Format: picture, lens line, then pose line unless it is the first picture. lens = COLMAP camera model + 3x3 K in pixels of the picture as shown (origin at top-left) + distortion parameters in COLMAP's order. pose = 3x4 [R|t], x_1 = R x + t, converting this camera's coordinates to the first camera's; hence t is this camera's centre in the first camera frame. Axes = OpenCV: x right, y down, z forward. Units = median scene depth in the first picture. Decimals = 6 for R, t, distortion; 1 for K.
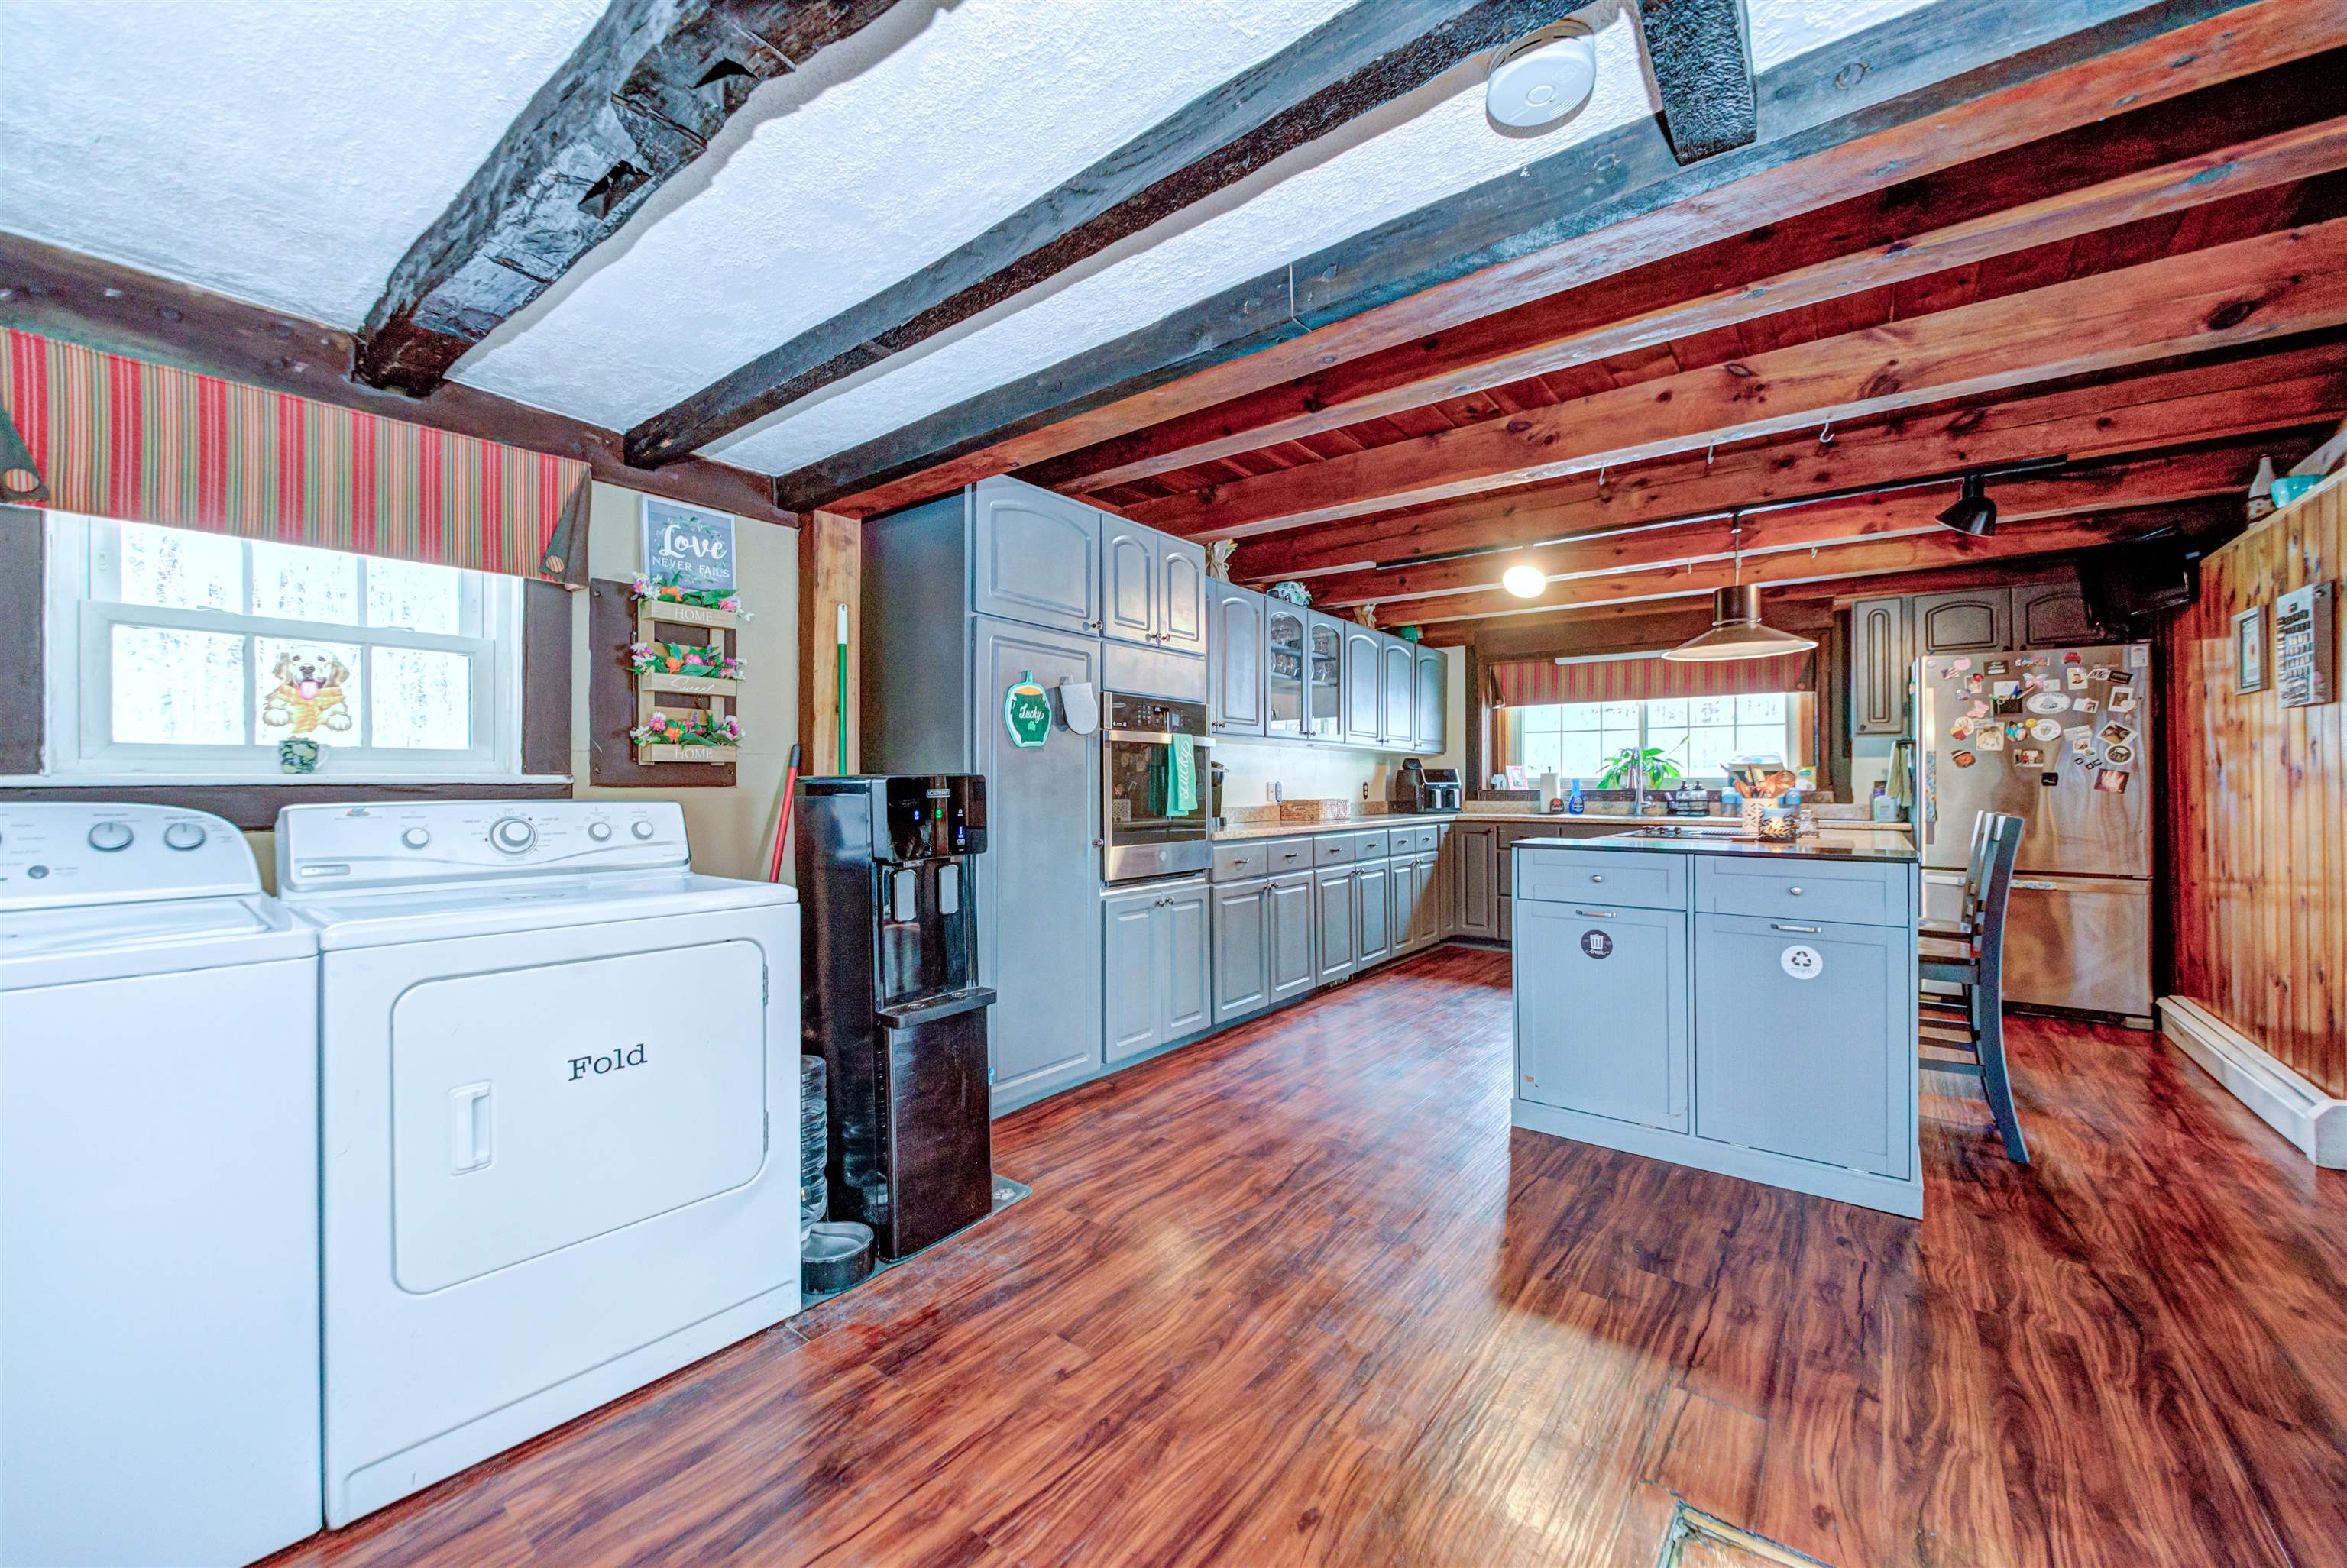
lens RADIAL K [[898.2, 0, 1160.5], [0, 898.2, 784.6], [0, 0, 1]] dist [0.001552, -0.004695]
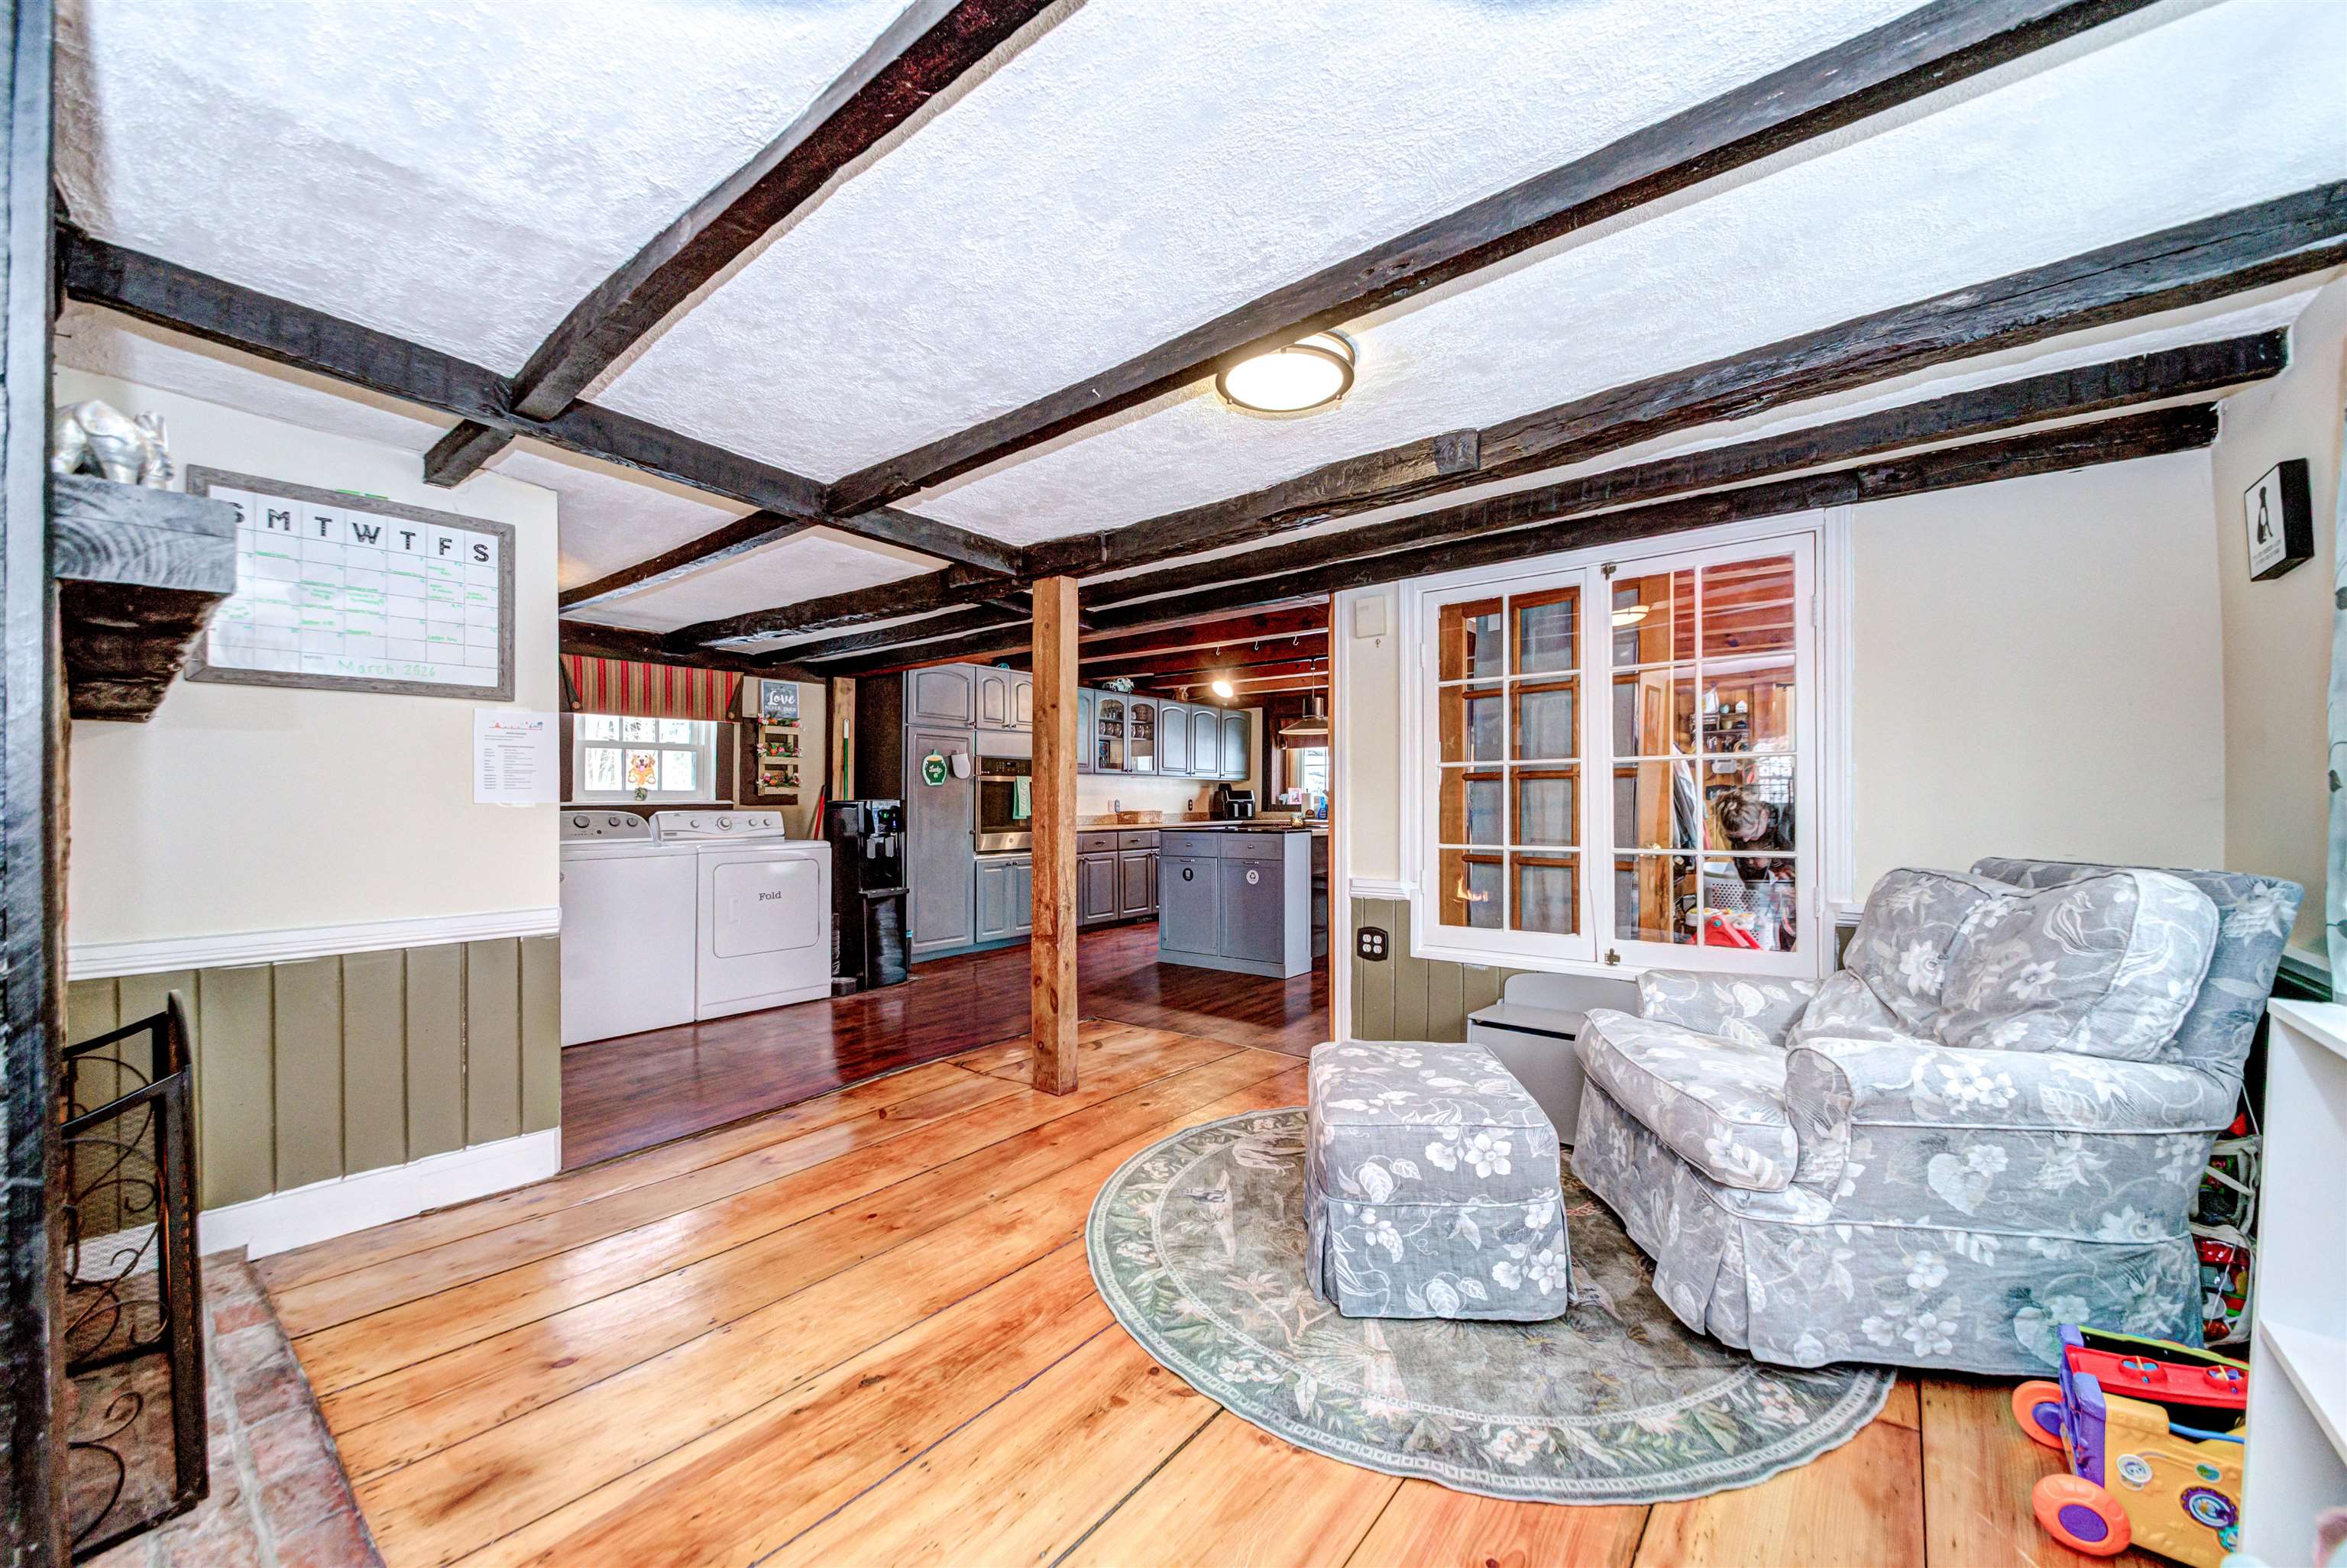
lens RADIAL K [[898.2, 0, 1161.7], [0, 898.2, 765.9], [0, 0, 1]] dist [0.001552, -0.004695]
pose [[0.999961, -0.003602, 0.008055, 0.449468], [0.003899, 0.999303, -0.037131, -0.008921], [-0.007916, 0.037160, 0.999278, -1.348239]]
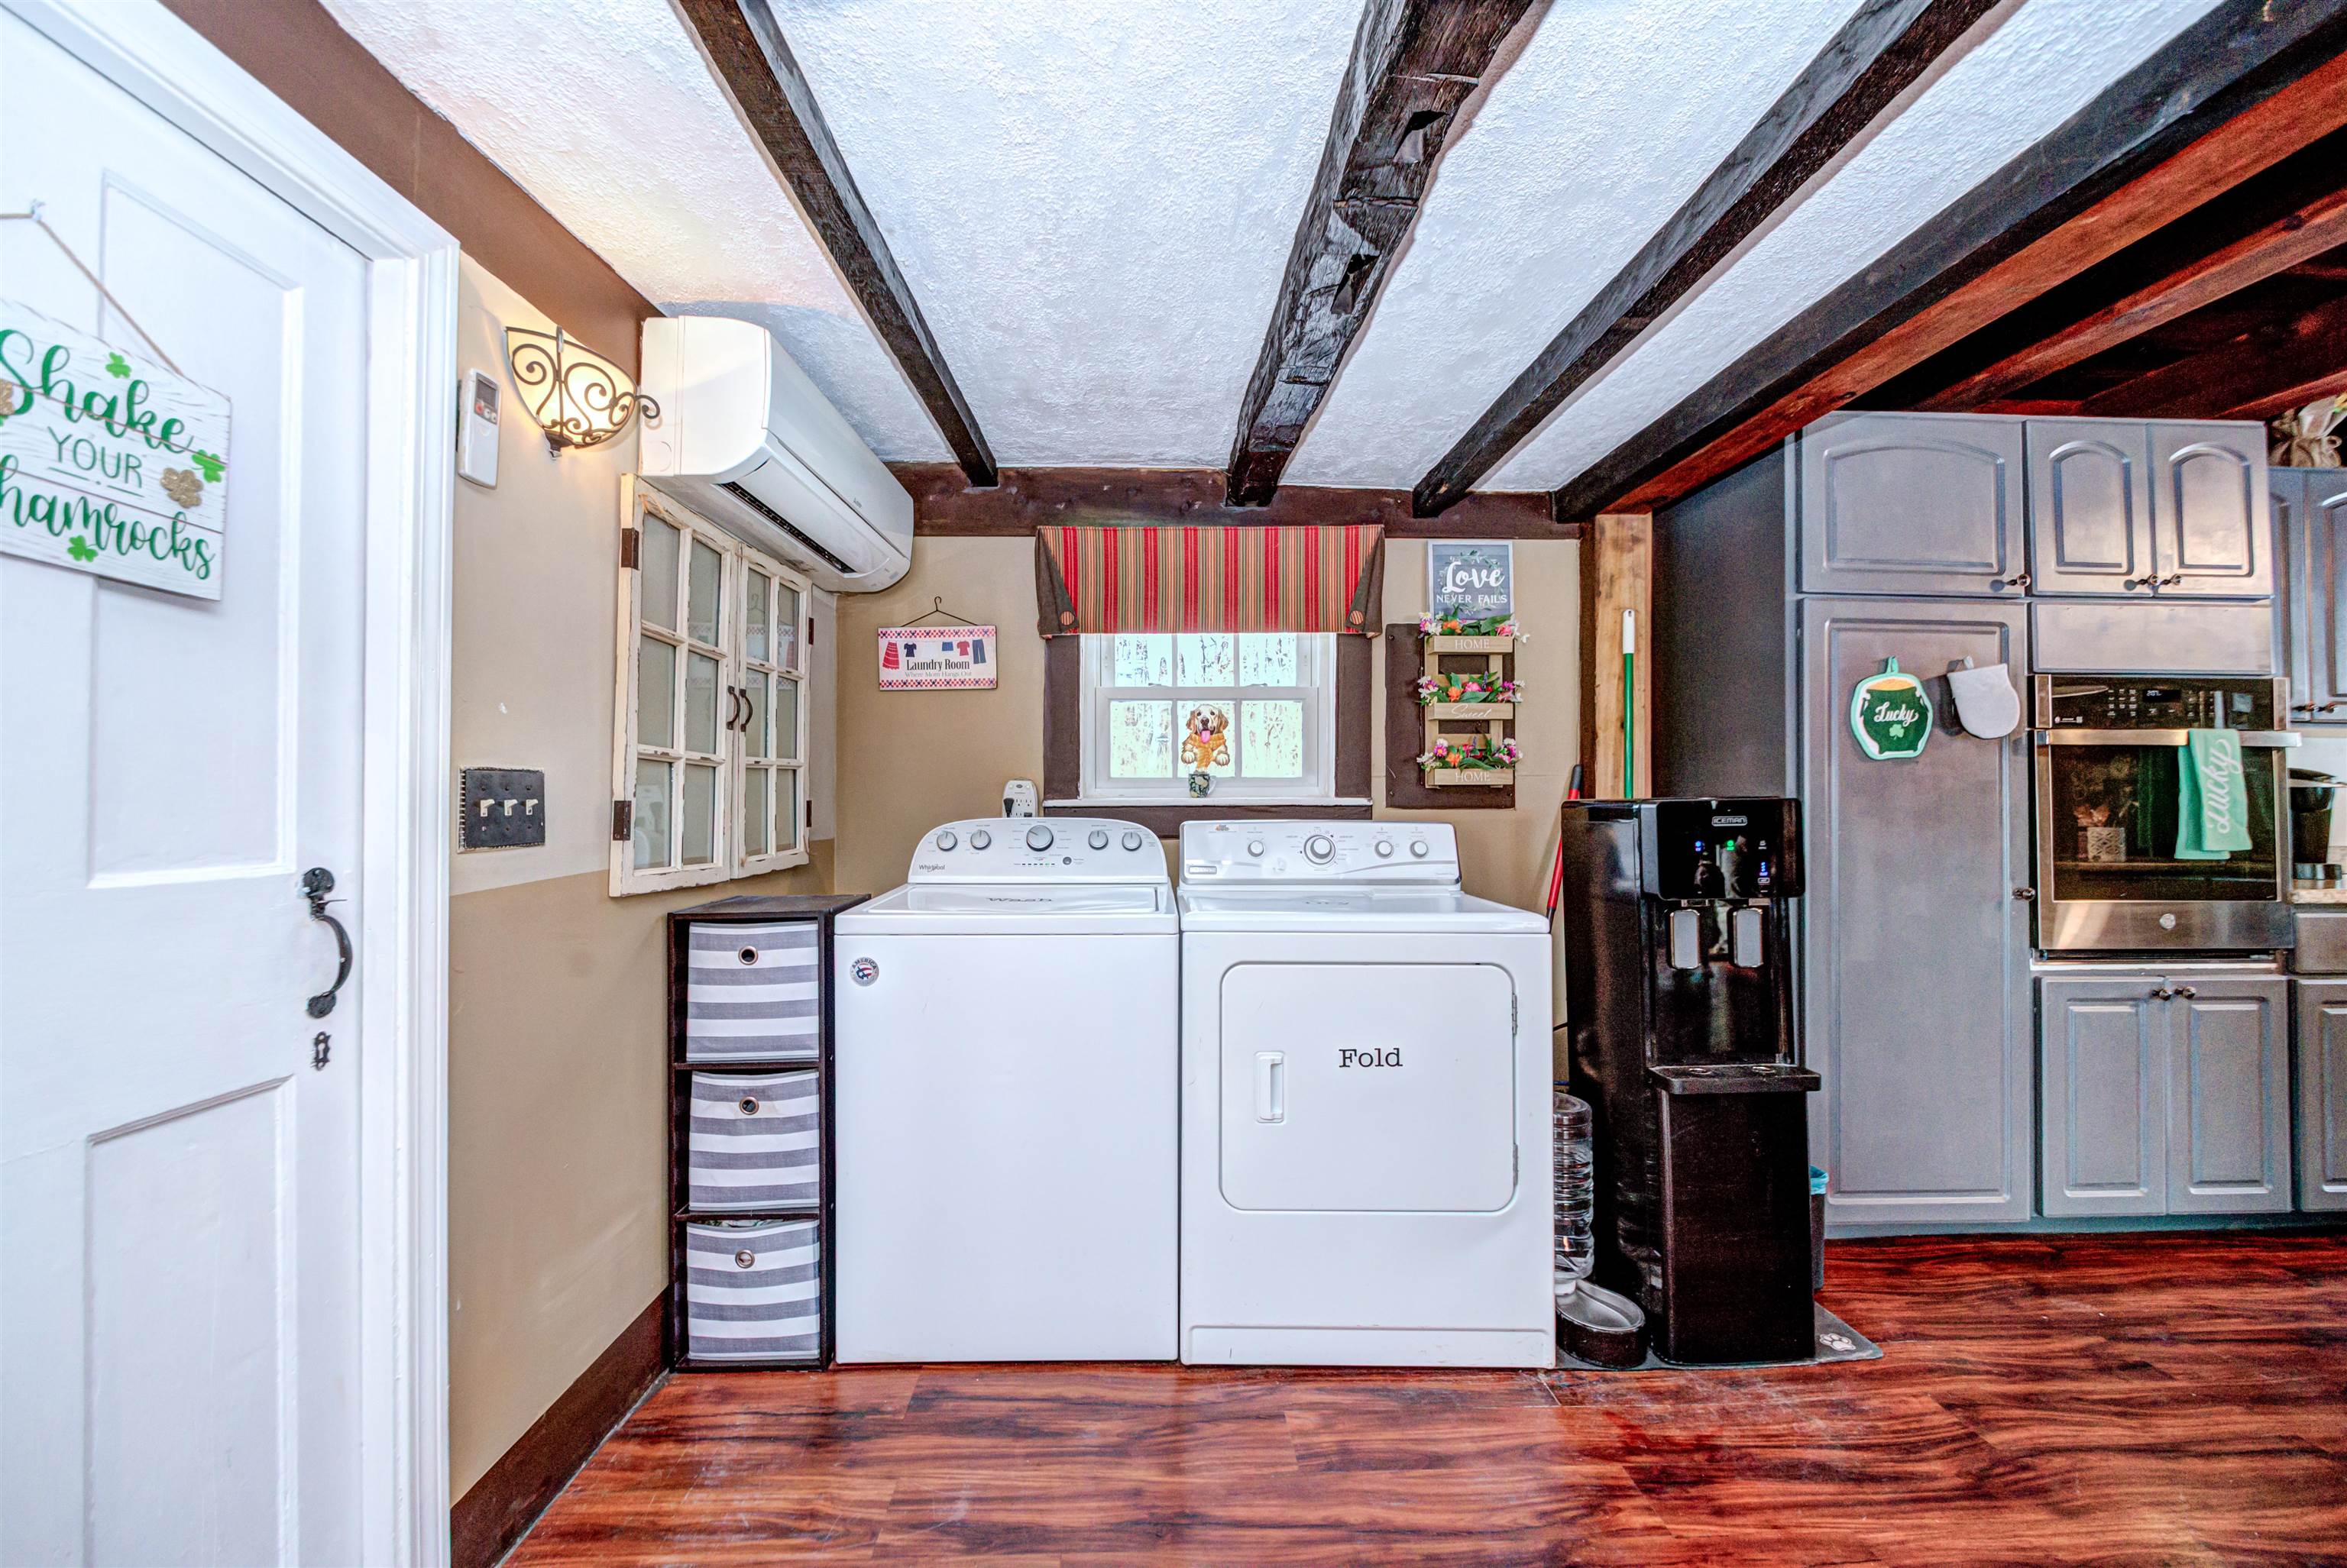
lens RADIAL K [[898.2, 0, 1148.8], [0, 898.2, 786.1], [0, 0, 1]] dist [0.001552, -0.004695]
pose [[0.634614, -0.010032, -0.772764, 0.048680], [-0.002789, 0.999879, -0.015271, -0.007020], [0.772824, 0.011847, 0.634509, 0.048905]]
